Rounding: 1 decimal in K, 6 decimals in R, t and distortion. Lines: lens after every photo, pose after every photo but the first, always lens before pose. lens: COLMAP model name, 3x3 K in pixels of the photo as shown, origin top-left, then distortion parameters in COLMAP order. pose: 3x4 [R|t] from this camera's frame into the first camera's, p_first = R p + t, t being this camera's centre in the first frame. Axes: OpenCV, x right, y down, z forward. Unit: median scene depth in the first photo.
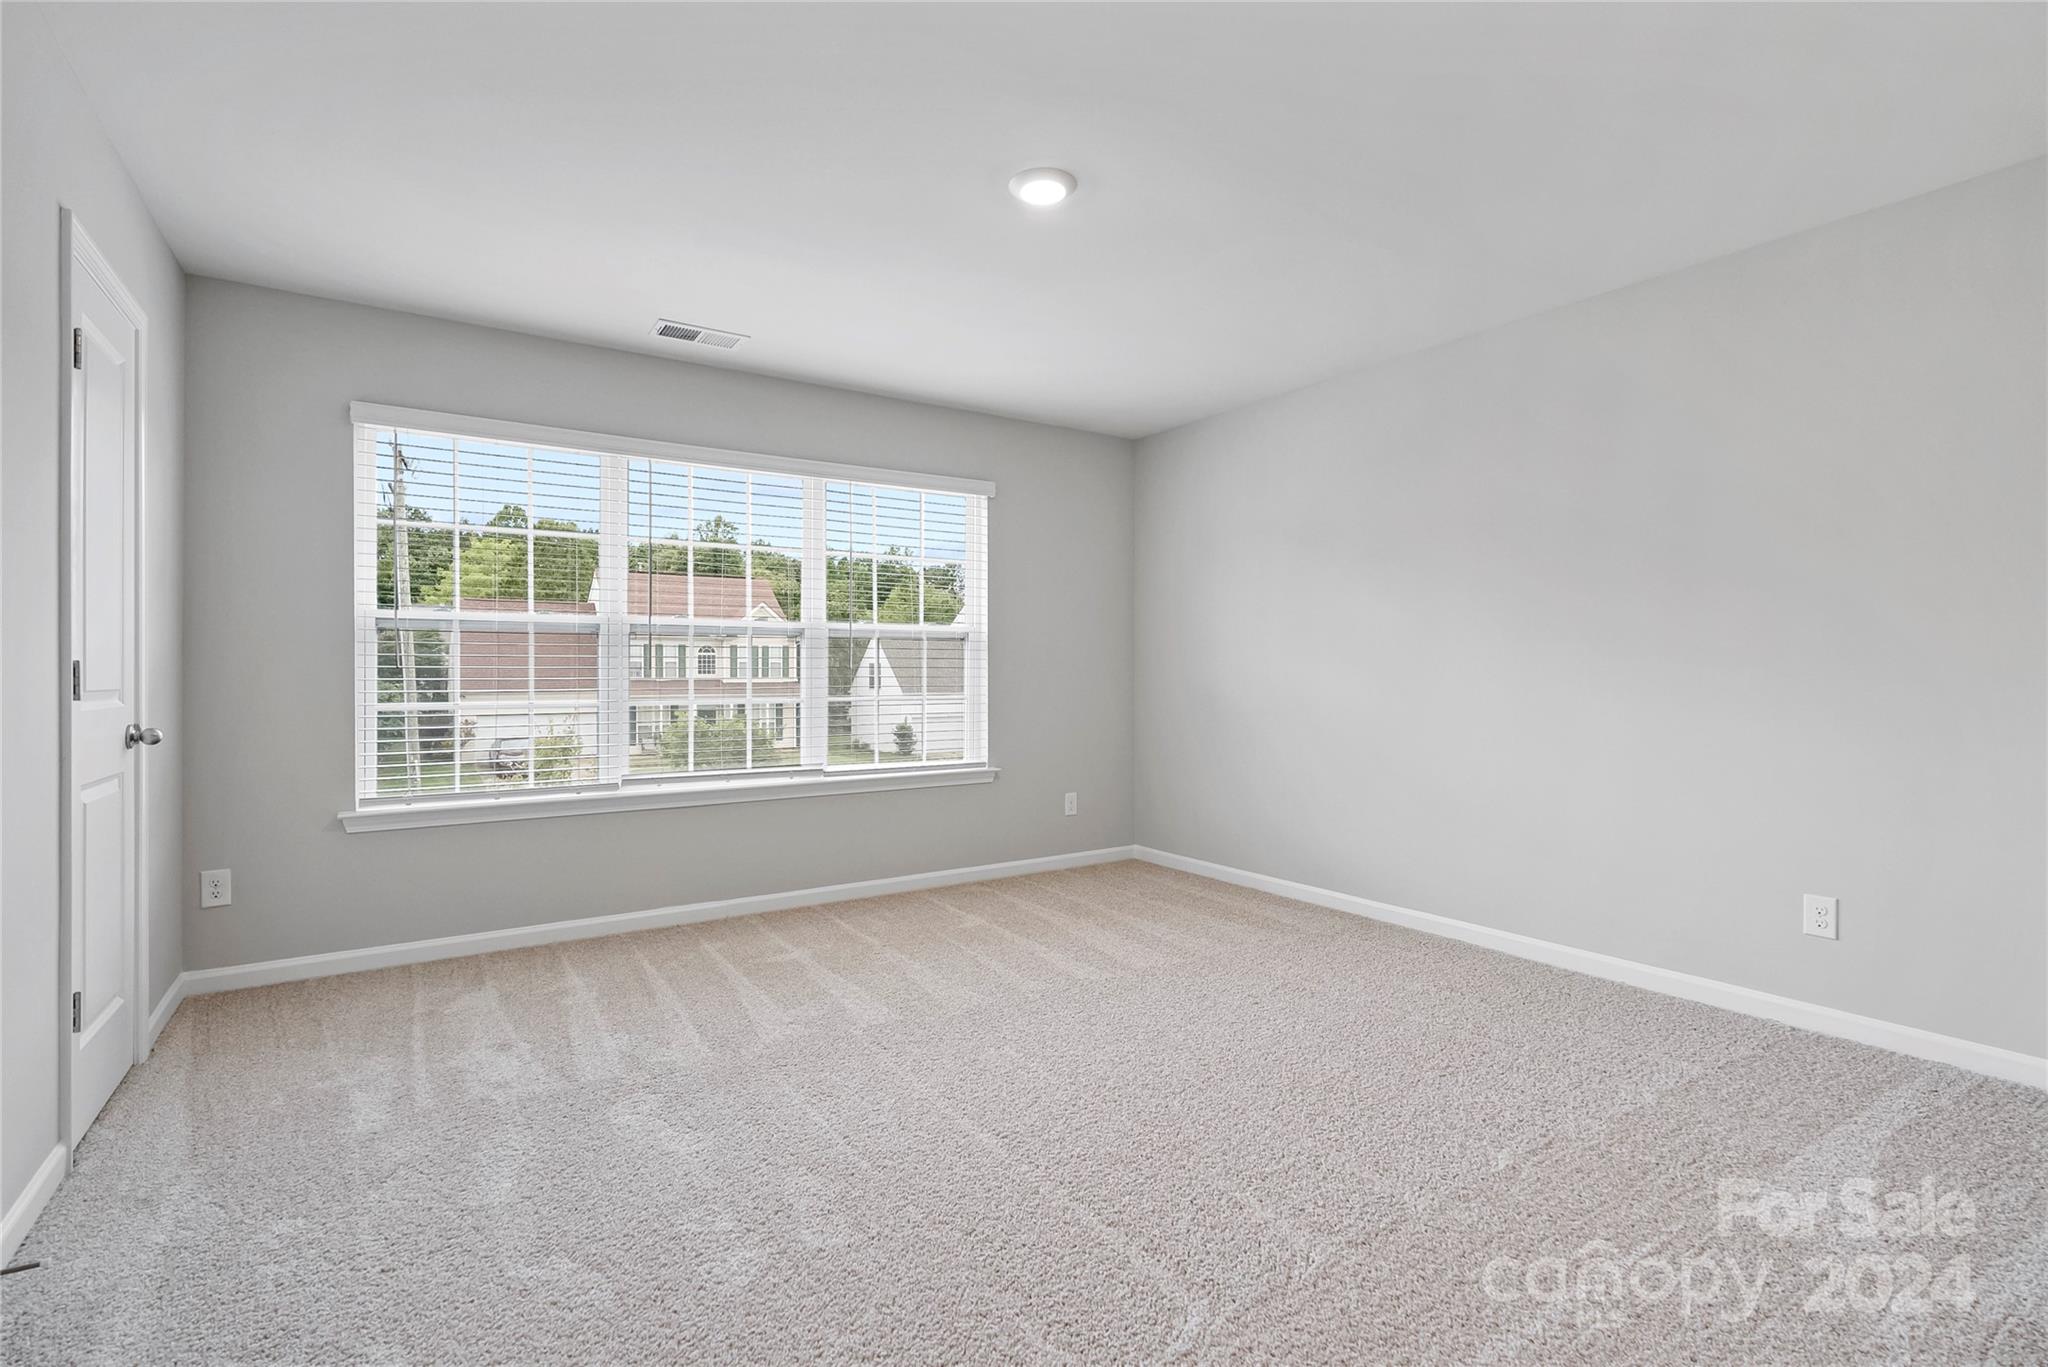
lens RADIAL K [[954.4, 0, 1024.0], [0, 954.4, 683.5], [0, 0, 1]] dist [-0.069567, 0.025089]
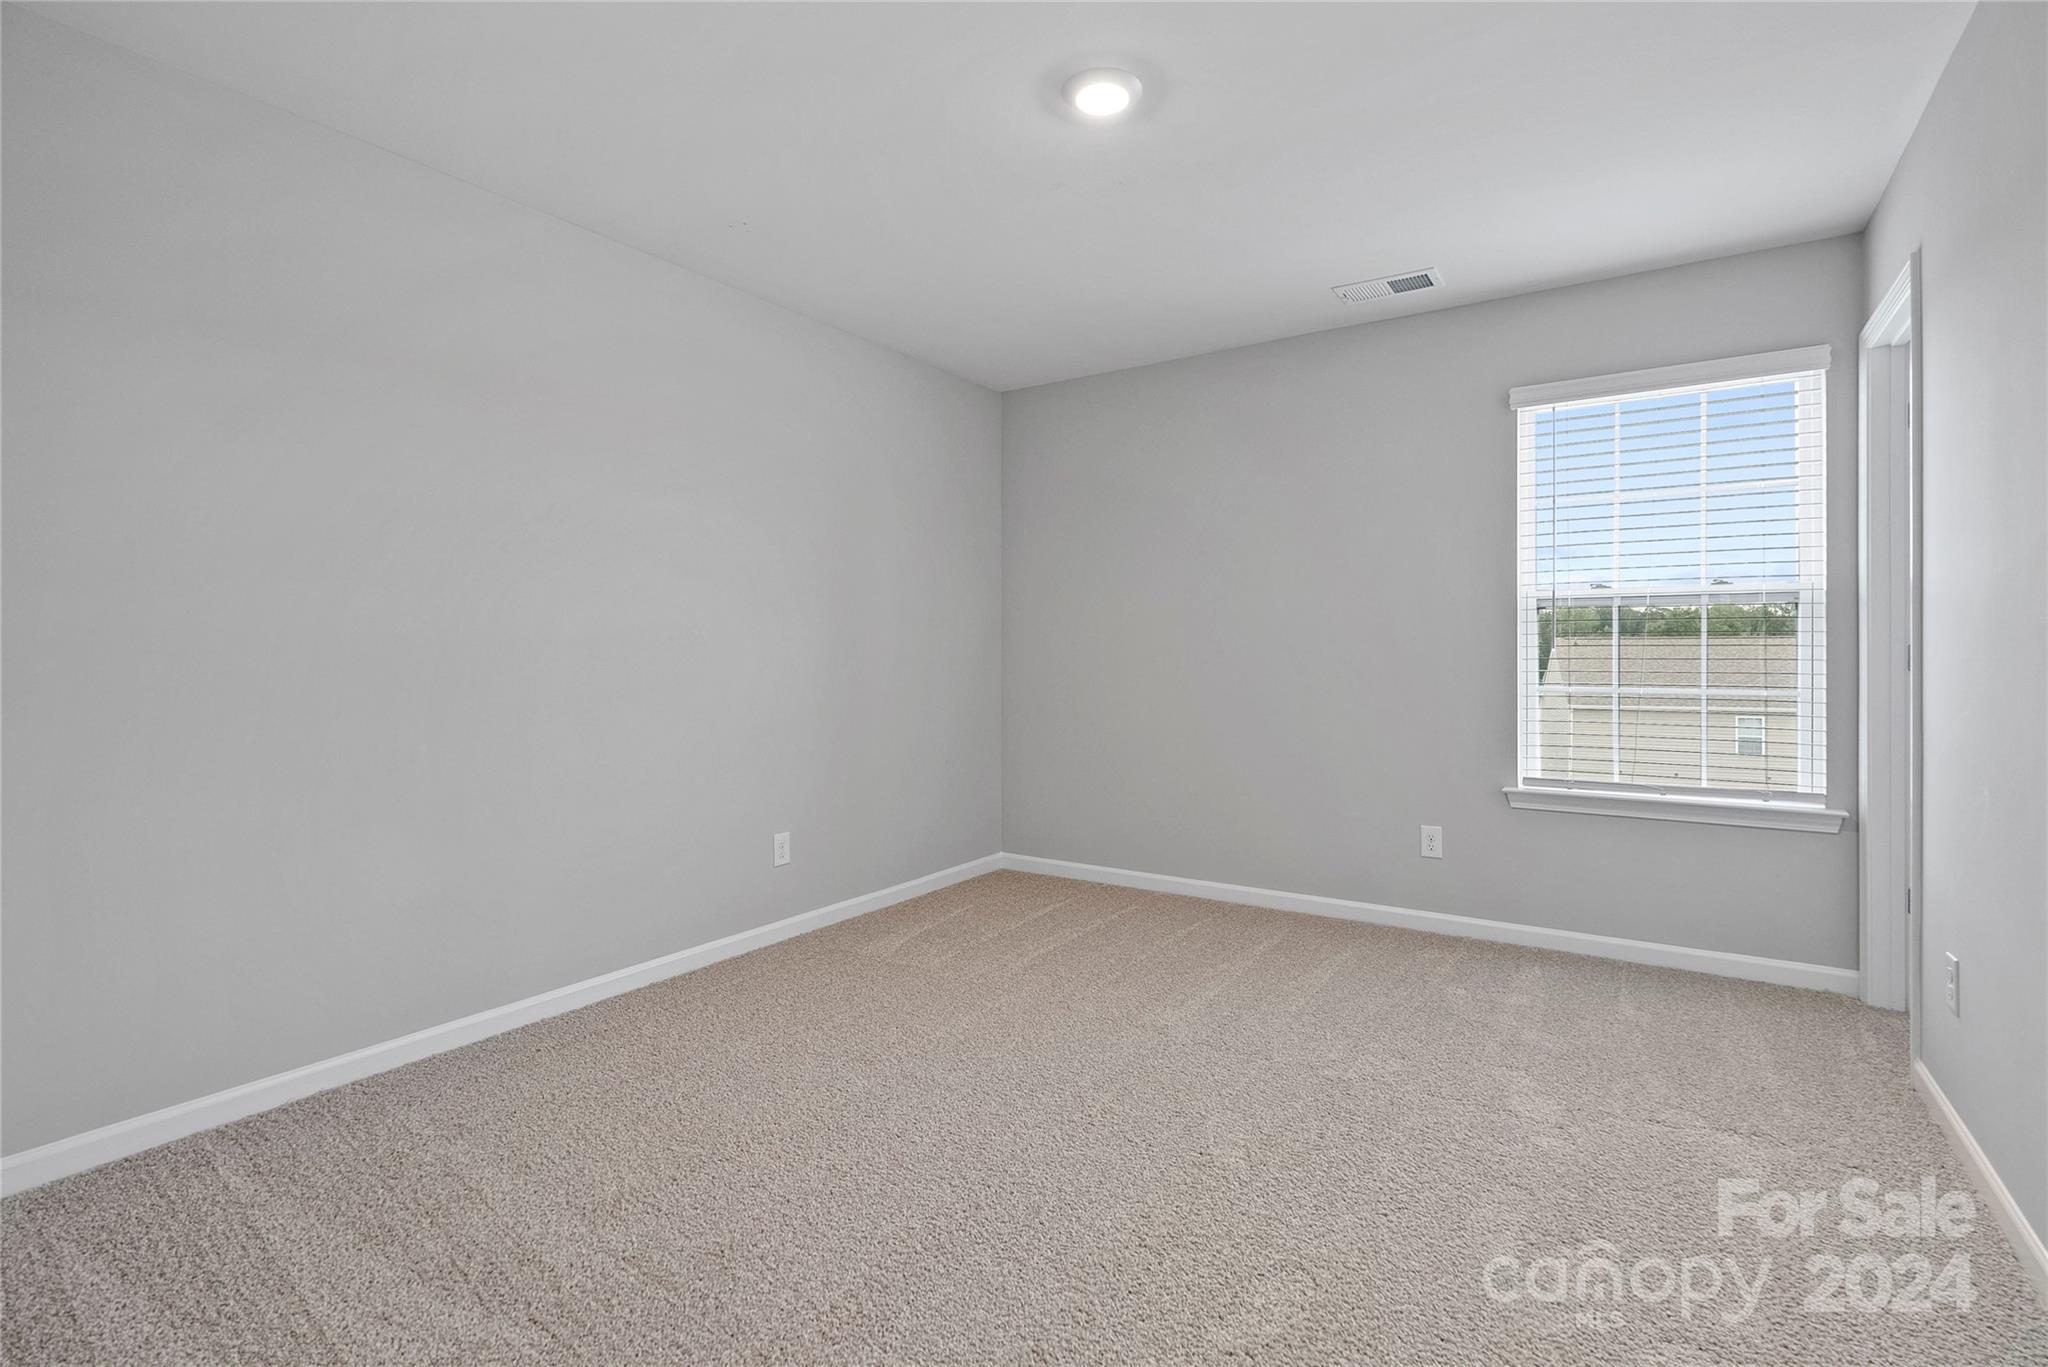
lens RADIAL K [[1013.0, 0, 1022.2], [0, 1013.0, 648.9], [0, 0, 1]] dist [0.000479, 0.031393]
pose [[0.334917, -0.003410, -0.942242, 0.263306], [-0.010446, 0.999919, -0.007331, -0.002562], [0.942190, 0.012298, 0.334854, 0.186002]]
